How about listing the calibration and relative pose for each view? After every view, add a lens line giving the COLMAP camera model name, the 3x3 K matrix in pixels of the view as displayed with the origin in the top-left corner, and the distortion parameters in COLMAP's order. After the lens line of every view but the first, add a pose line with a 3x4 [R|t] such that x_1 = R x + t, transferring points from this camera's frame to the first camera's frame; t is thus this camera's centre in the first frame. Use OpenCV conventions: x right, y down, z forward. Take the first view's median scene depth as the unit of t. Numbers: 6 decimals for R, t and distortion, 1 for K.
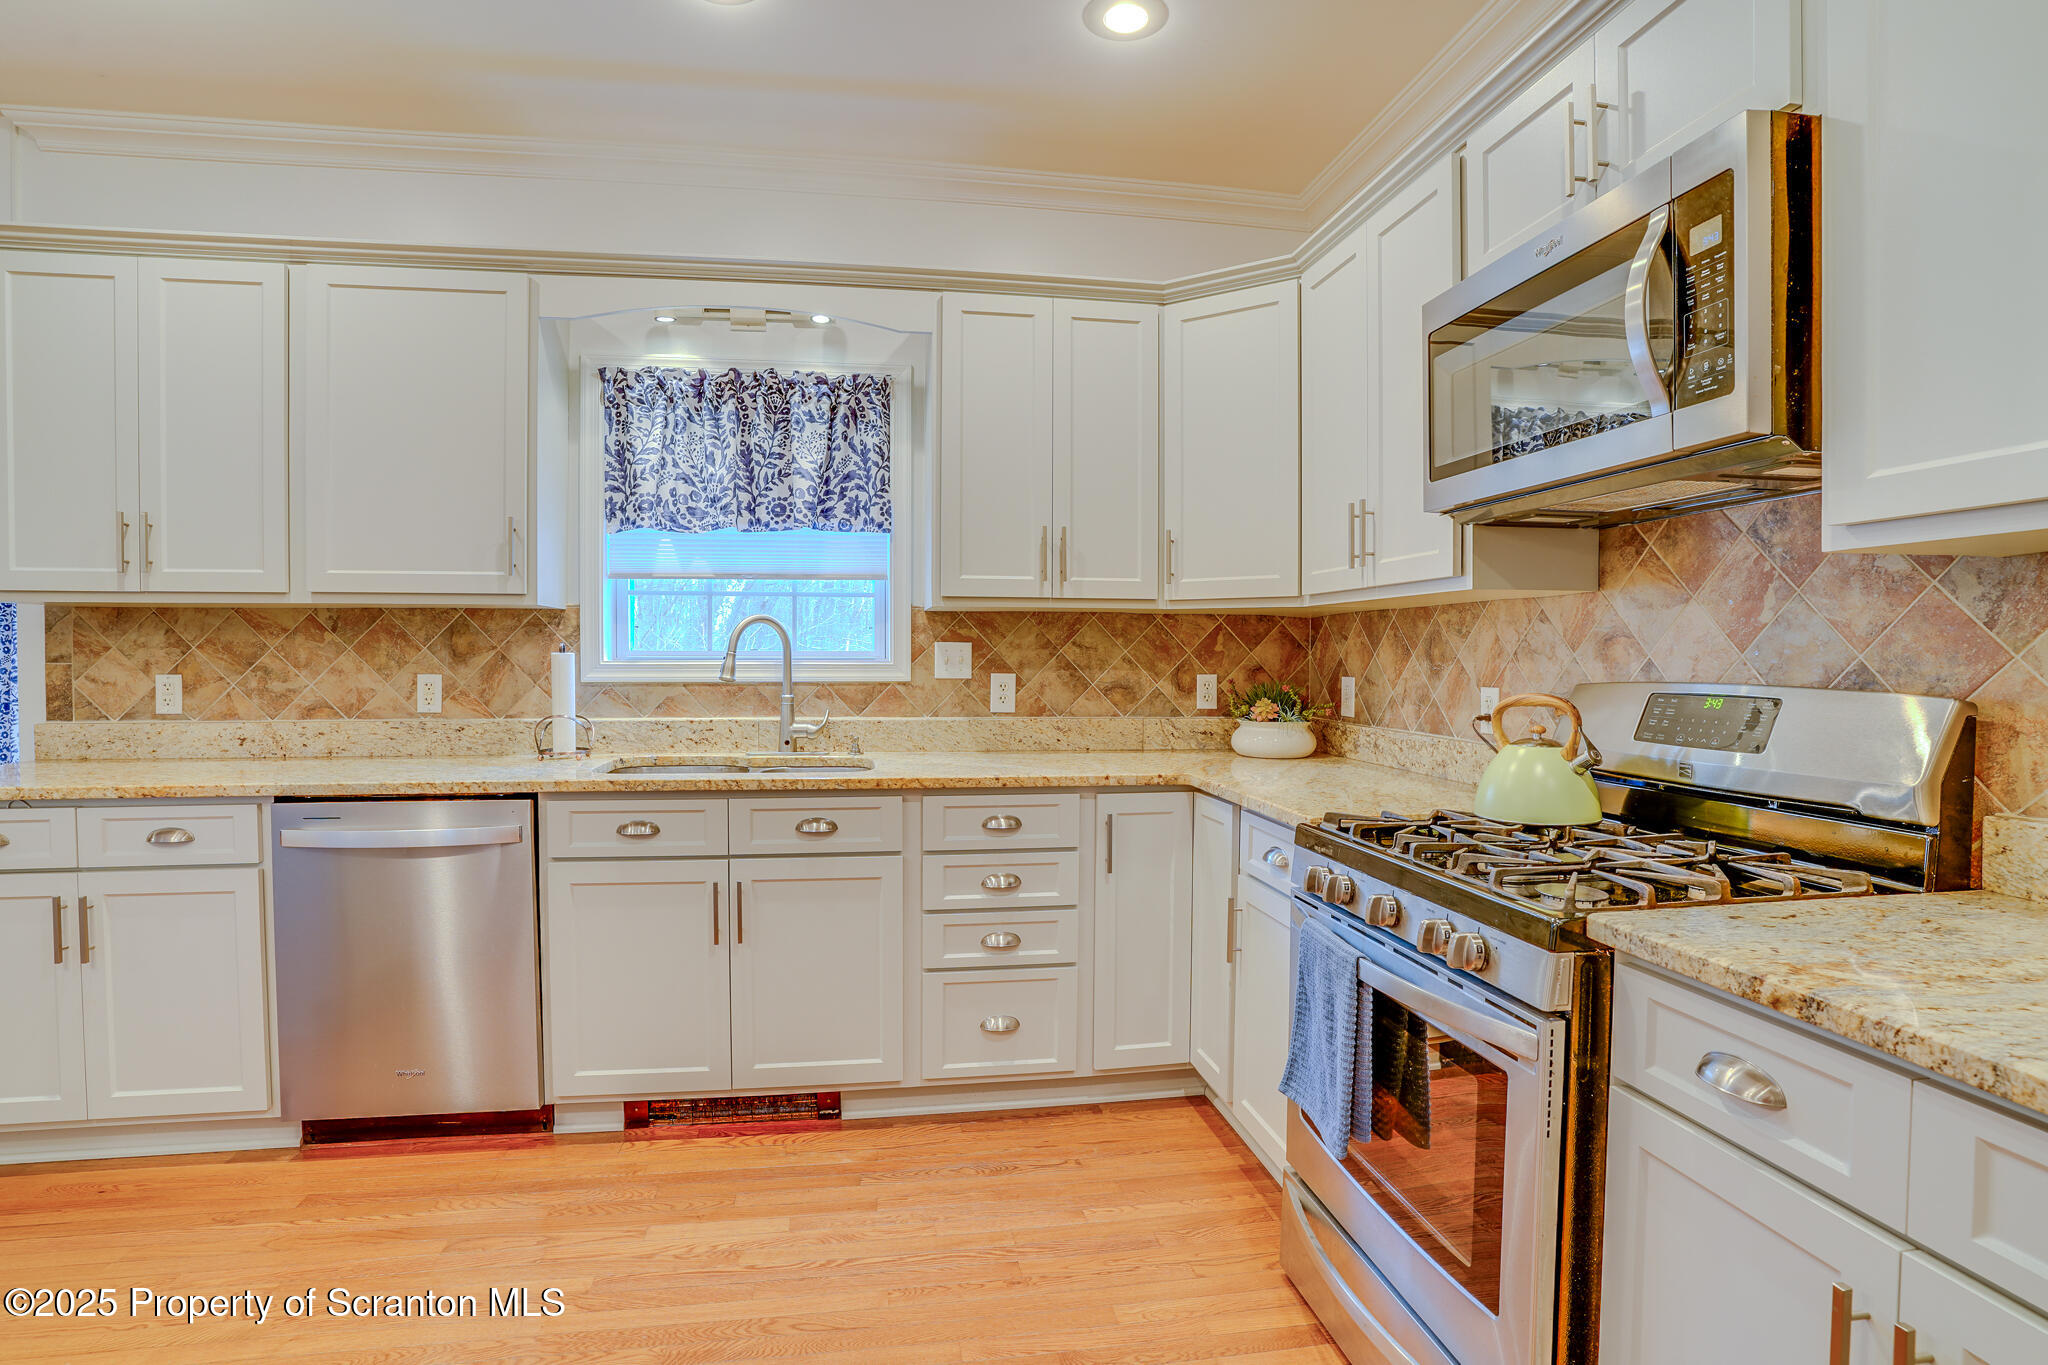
lens RADIAL K [[1031.0, 0, 1014.2], [0, 1031.0, 680.9], [0, 0, 1]] dist [-0.081158, 0.035770]
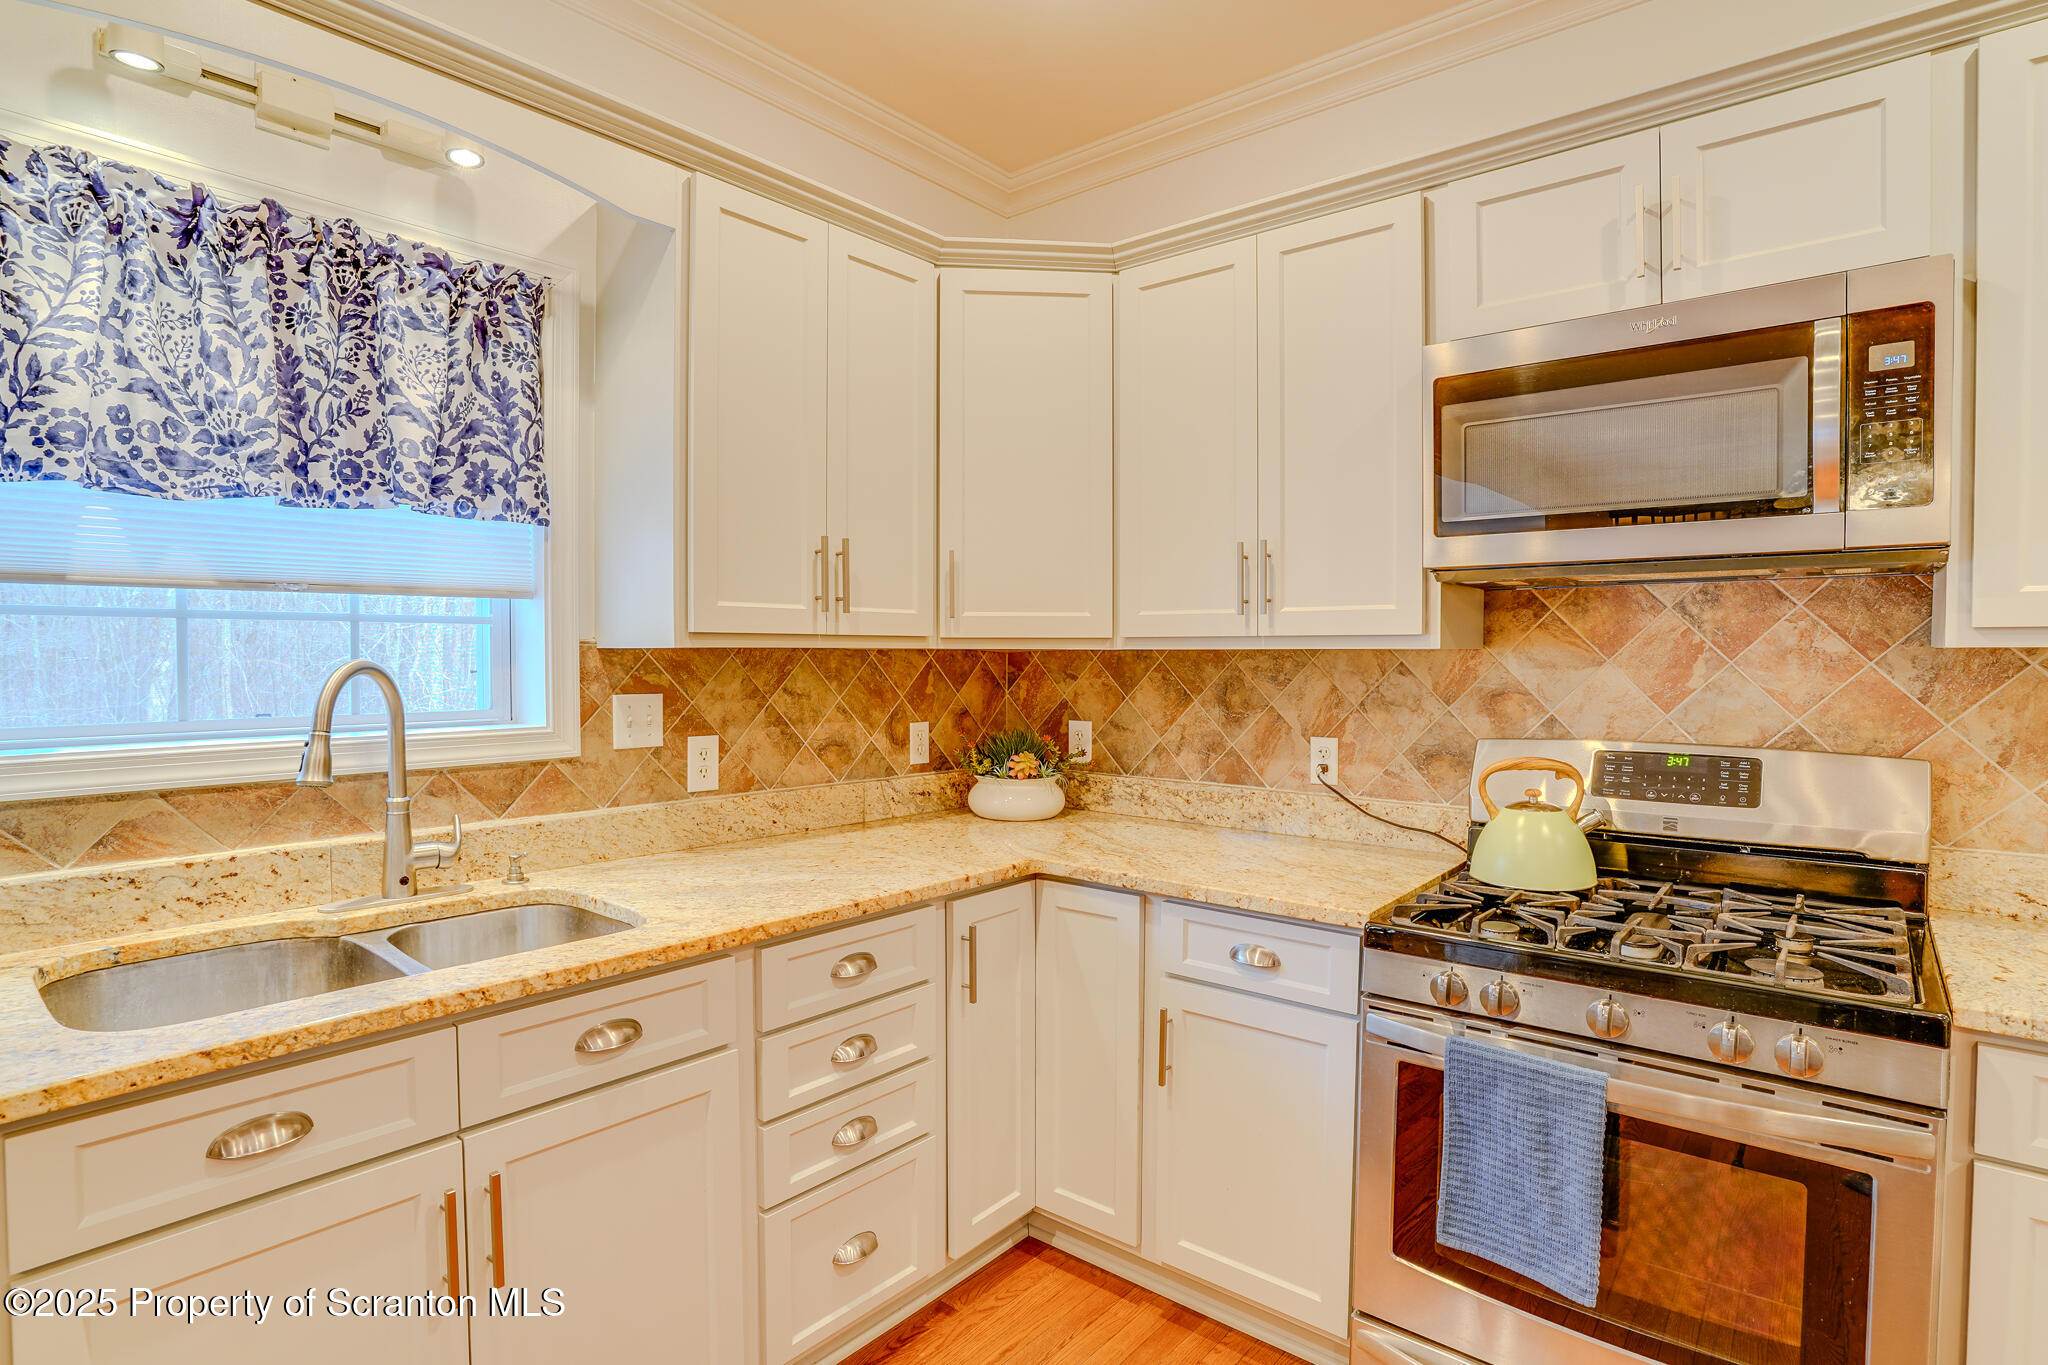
lens RADIAL K [[1042.6, 0, 1021.5], [0, 1042.6, 680.0], [0, 0, 1]] dist [-0.083344, 0.037609]
pose [[0.756376, -0.019778, 0.653838, -0.326883], [0.018407, 0.999791, 0.008949, -0.050758], [-0.653878, 0.005267, 0.756582, 0.342015]]
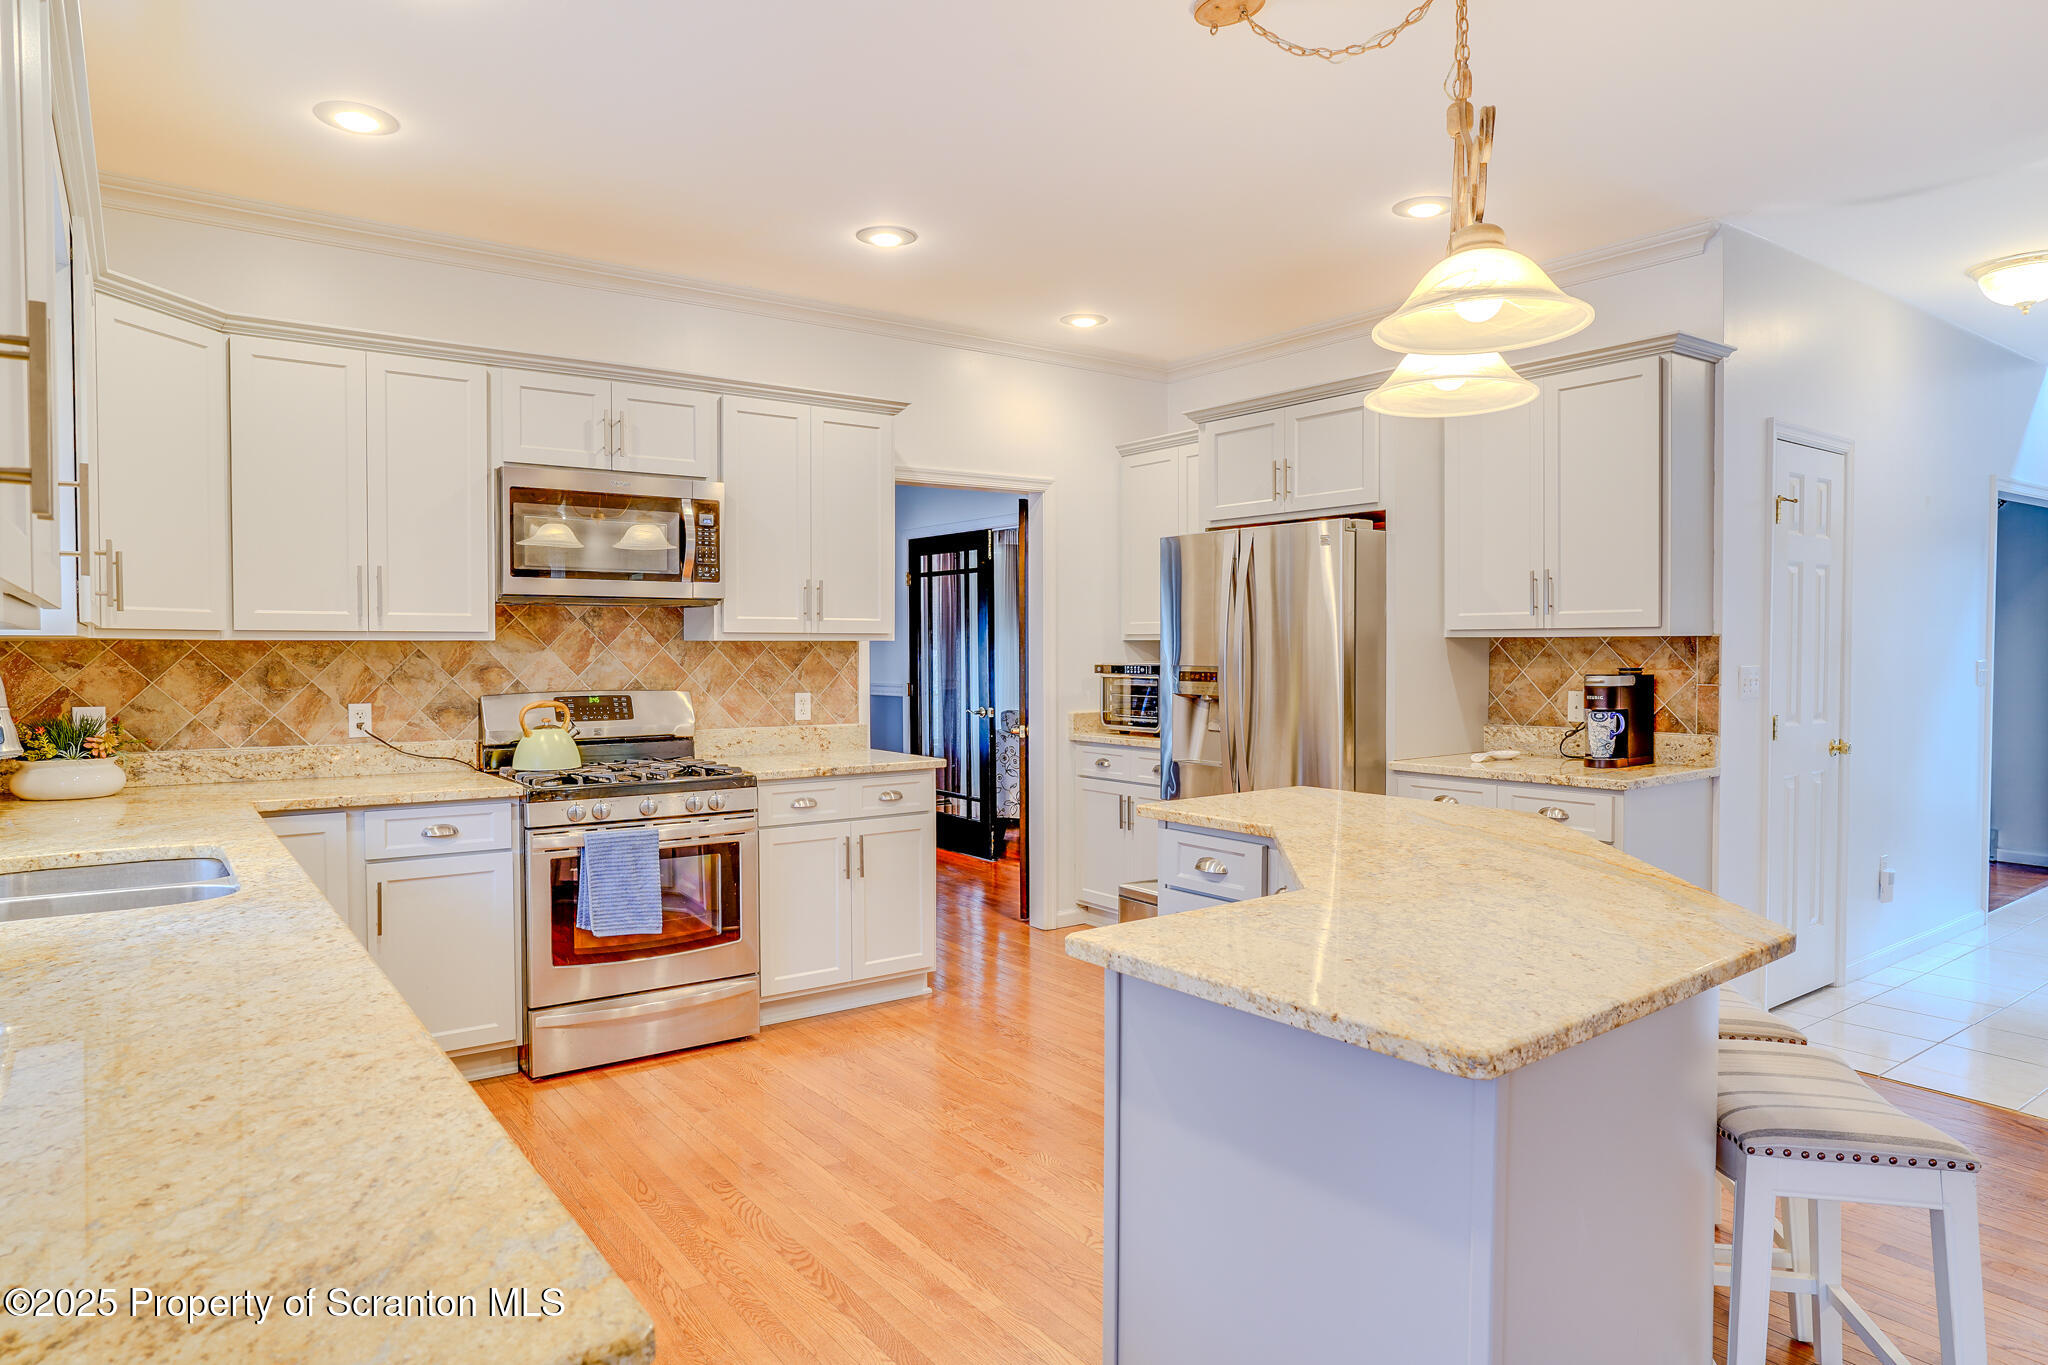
lens RADIAL K [[1212.2, 0, 1019.3], [0, 1212.2, 682.3], [0, 0, 1]] dist [-0.056988, 0.039896]
pose [[-0.454904, -0.026968, 0.890132, -1.102357], [0.021394, 0.998922, 0.041197, -0.055931], [-0.890283, 0.037784, -0.453837, 0.746047]]
